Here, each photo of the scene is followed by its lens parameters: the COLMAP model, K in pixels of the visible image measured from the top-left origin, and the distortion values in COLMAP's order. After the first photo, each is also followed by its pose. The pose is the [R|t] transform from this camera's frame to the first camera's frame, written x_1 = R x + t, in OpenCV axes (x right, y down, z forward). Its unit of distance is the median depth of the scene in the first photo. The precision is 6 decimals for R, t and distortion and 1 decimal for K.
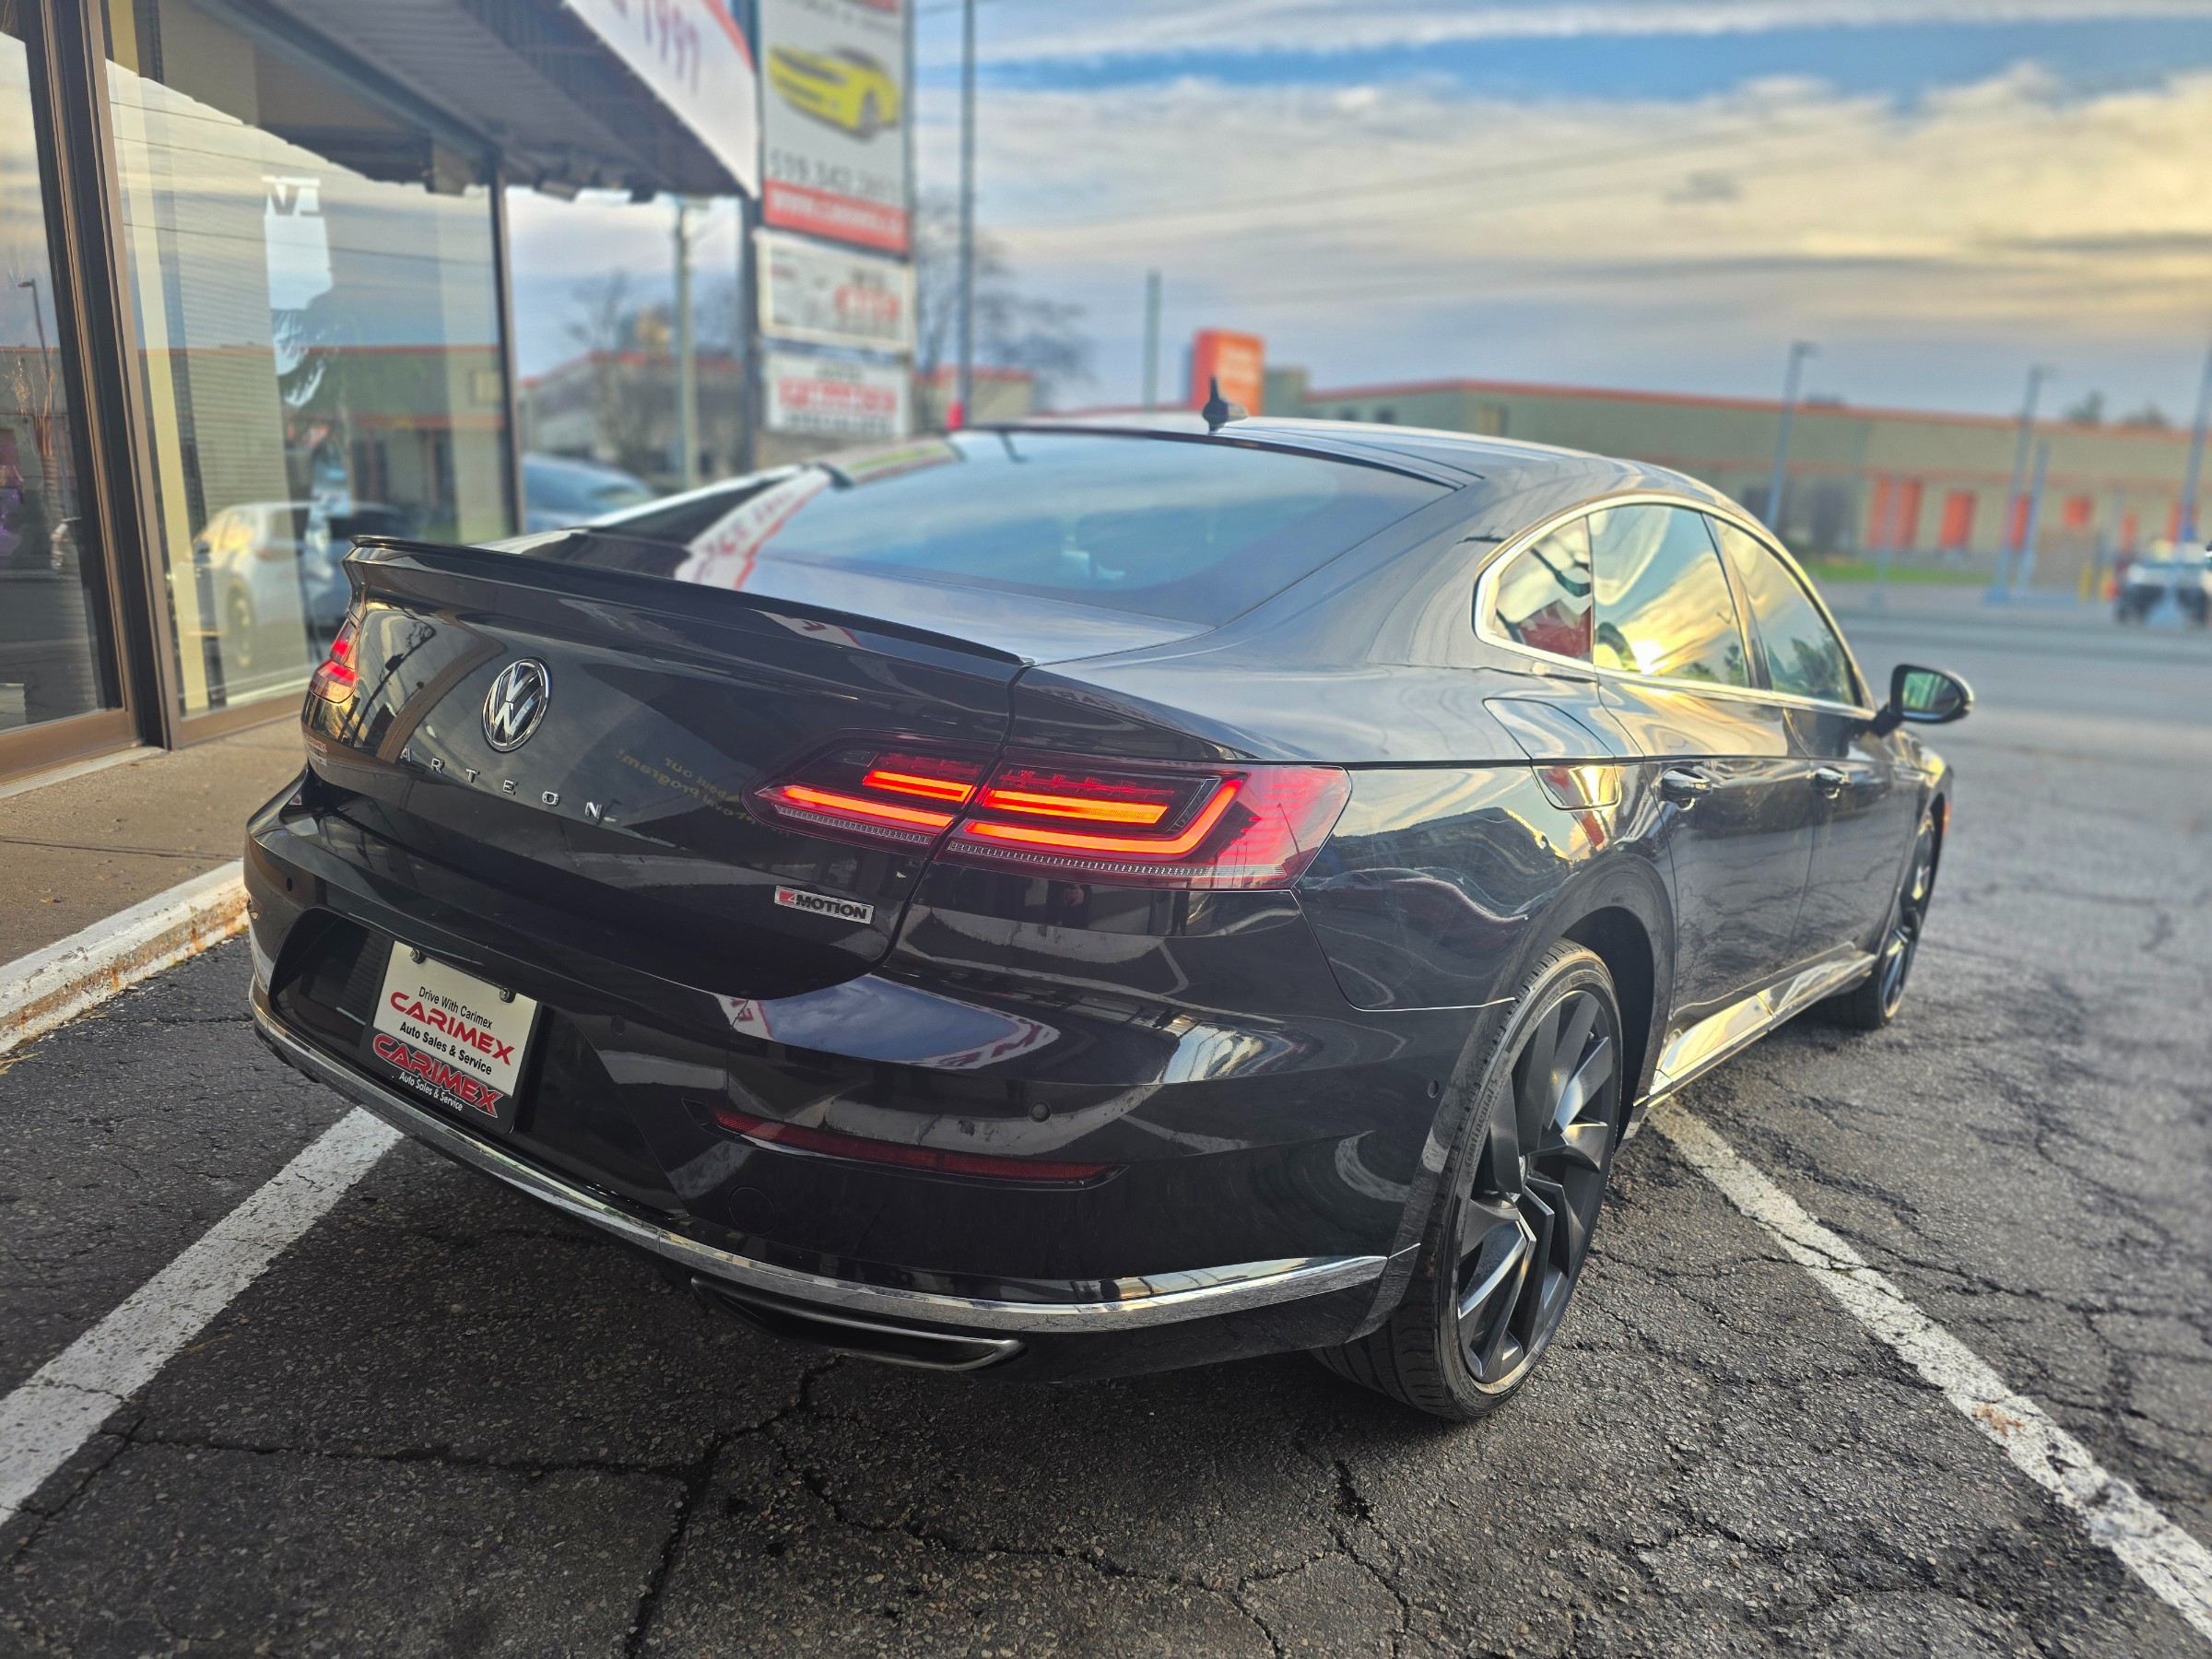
lens RADIAL K [[1487.8, 0, 1106.0], [0, 1487.8, 829.5], [0, 0, 1]] dist [0.059014, -0.055058]
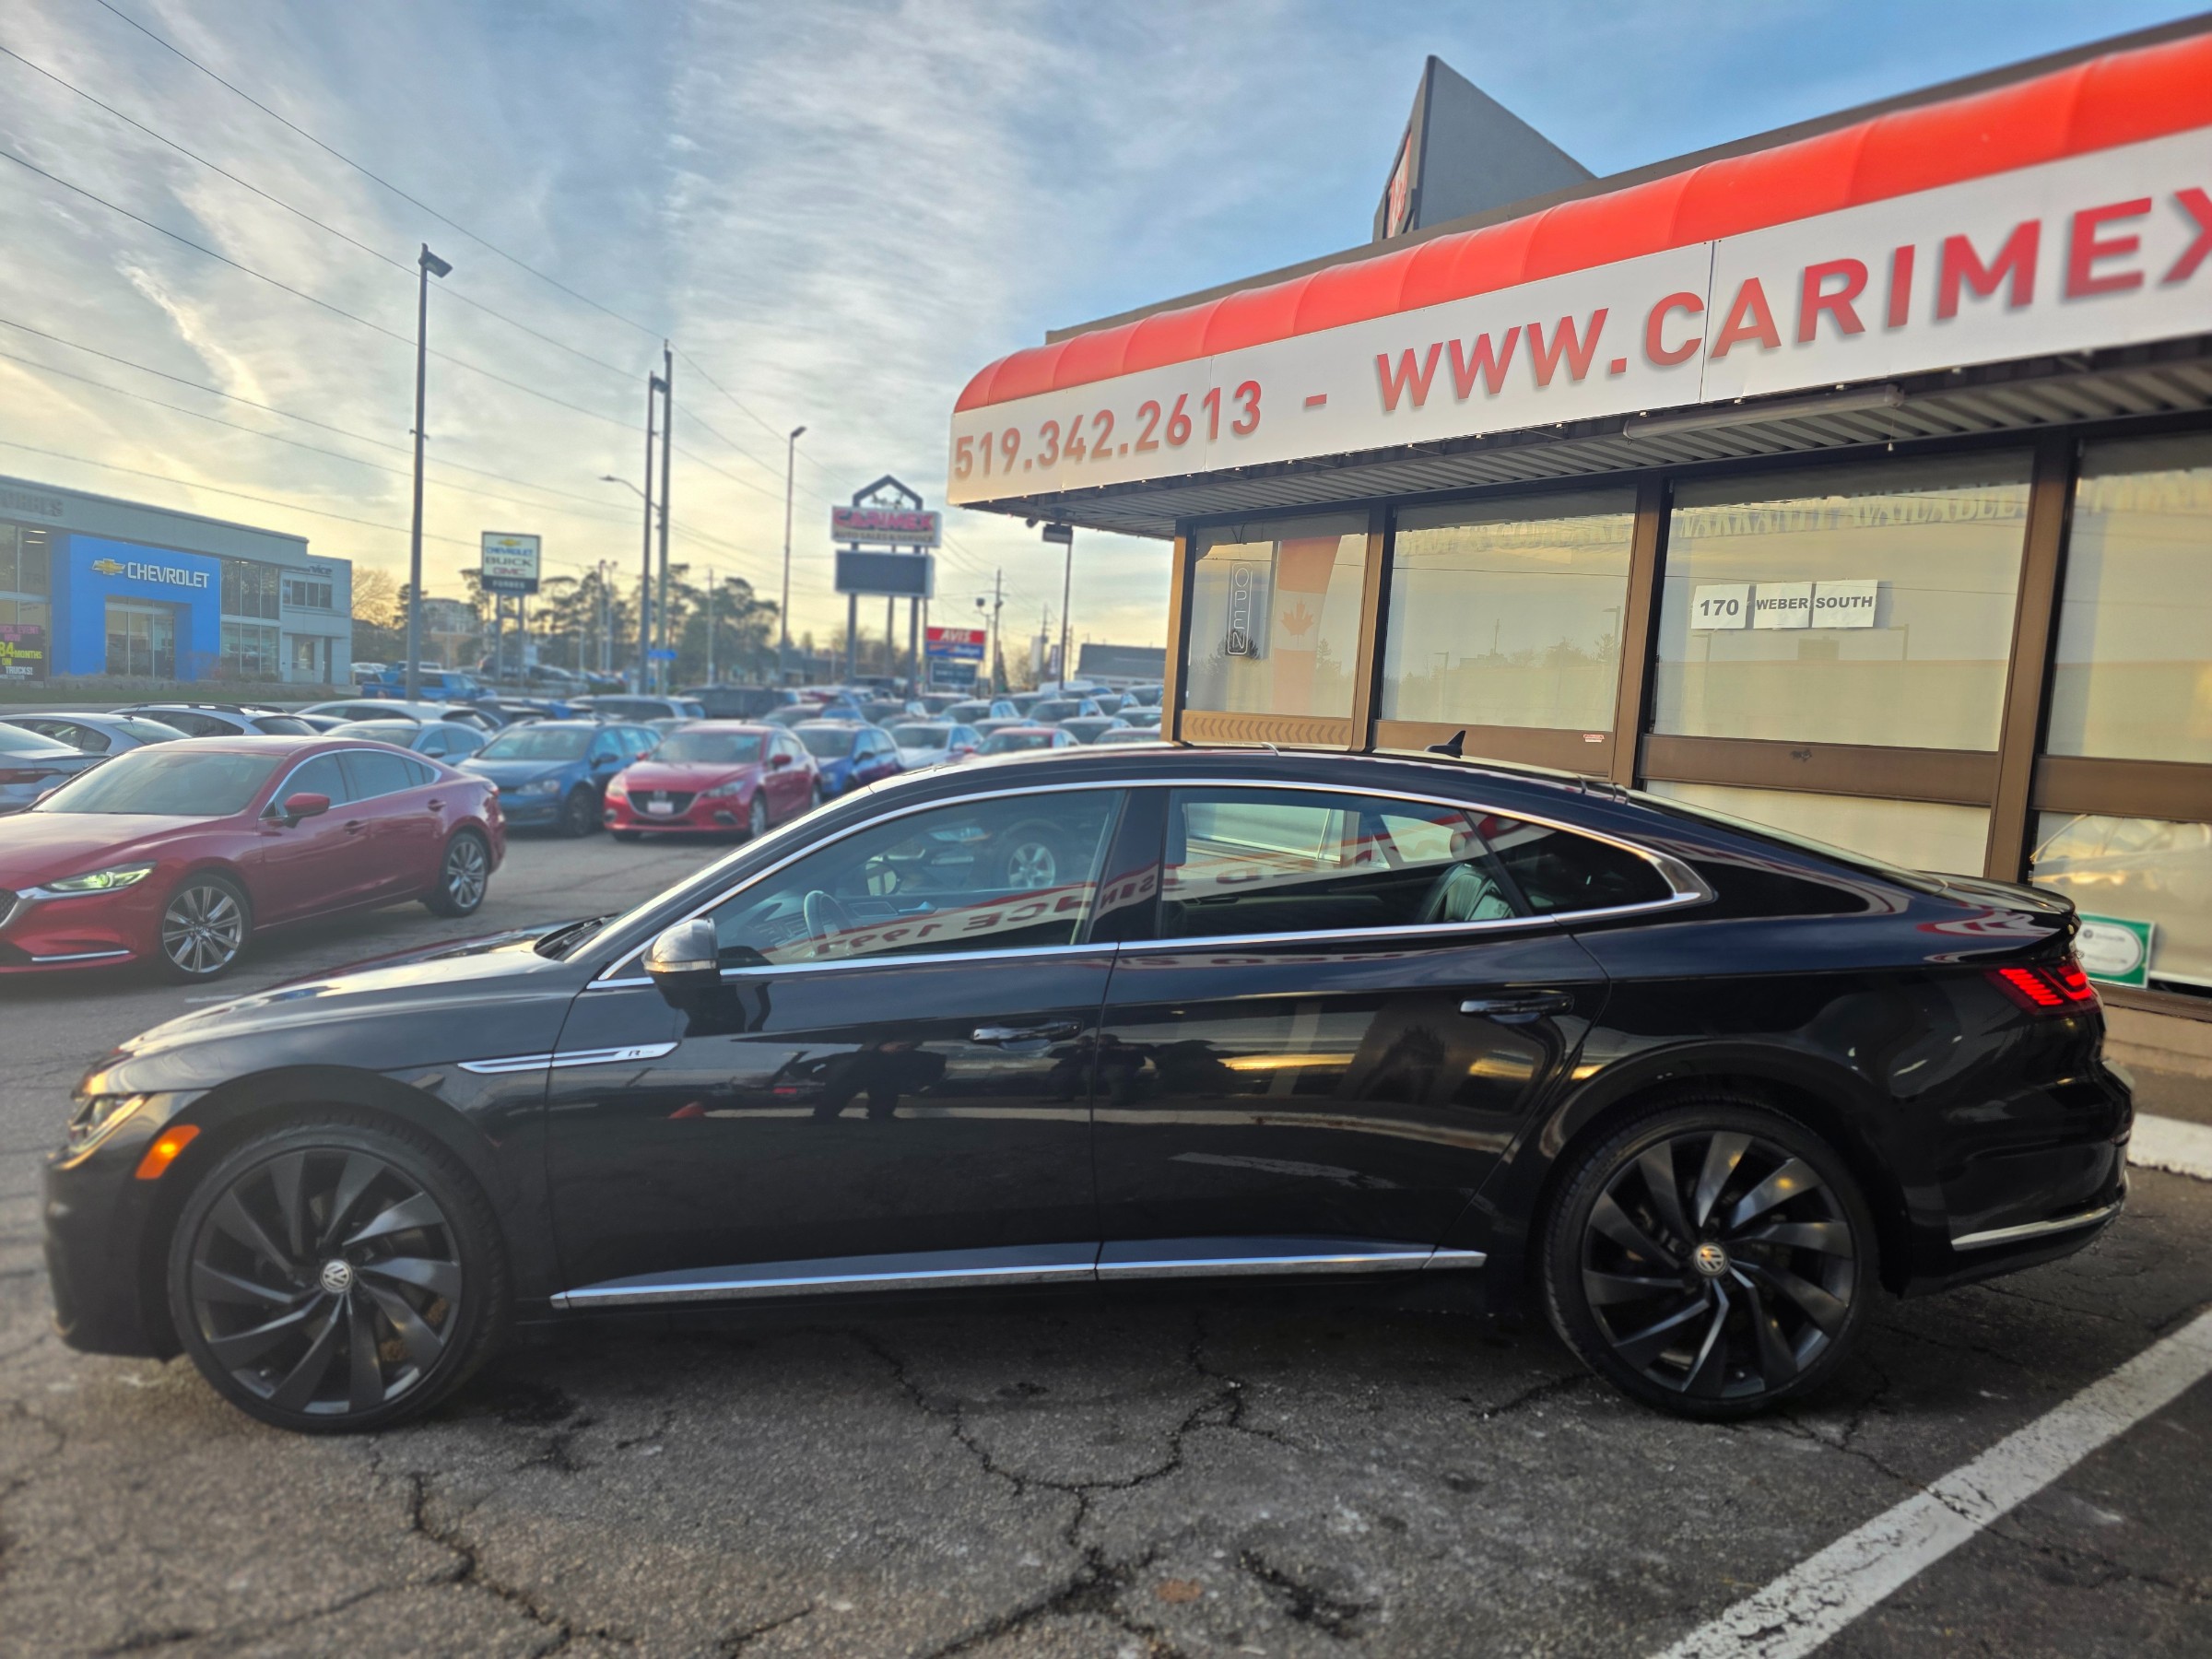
lens RADIAL K [[1487.8, 0, 1106.0], [0, 1487.8, 829.5], [0, 0, 1]] dist [0.059014, -0.055058]
pose [[-0.596472, -0.129692, 0.792086, -1.408428], [0.090345, 0.969739, 0.226814, -0.879456], [-0.797533, 0.206849, -0.566705, 3.324502]]
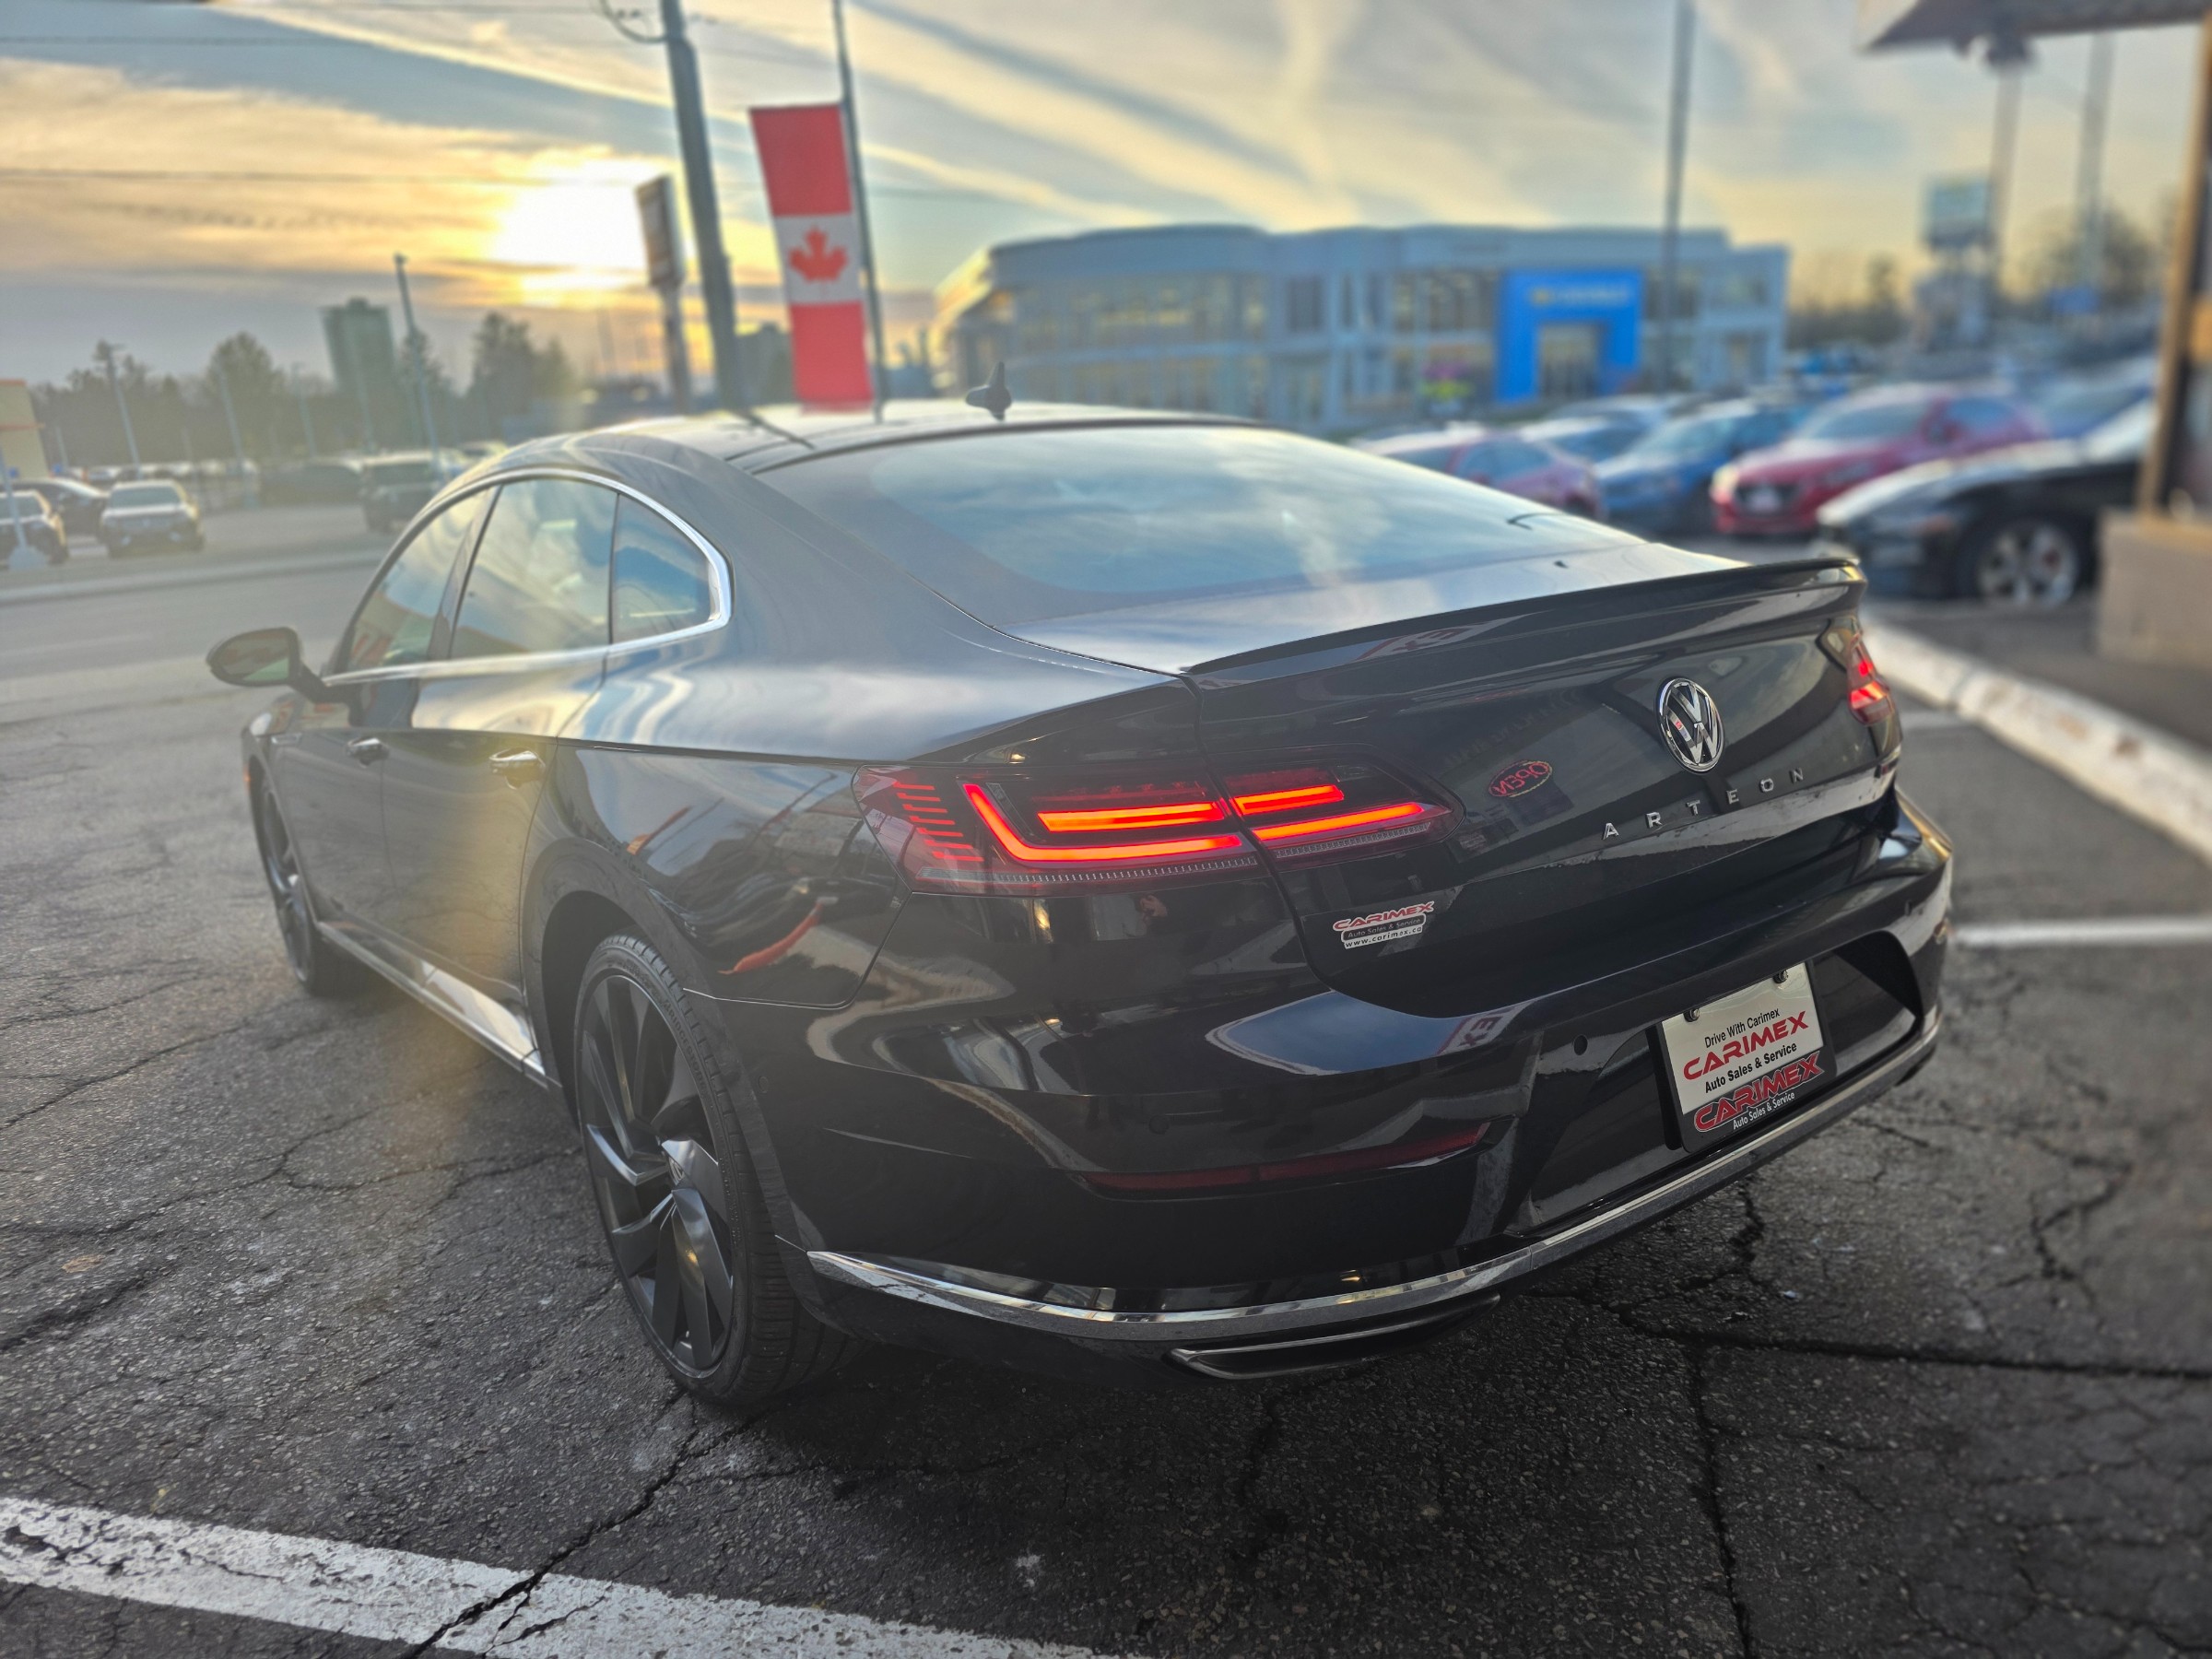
lens RADIAL K [[1511.9, 0, 1141.0], [0, 1511.9, 801.8], [0, 0, 1]] dist [0.002424, -0.001267]
pose [[0.263466, -0.293100, 0.919064, -1.429780], [0.268494, 0.937359, 0.221966, -0.358583], [-0.926551, 0.188282, 0.325658, 1.011958]]
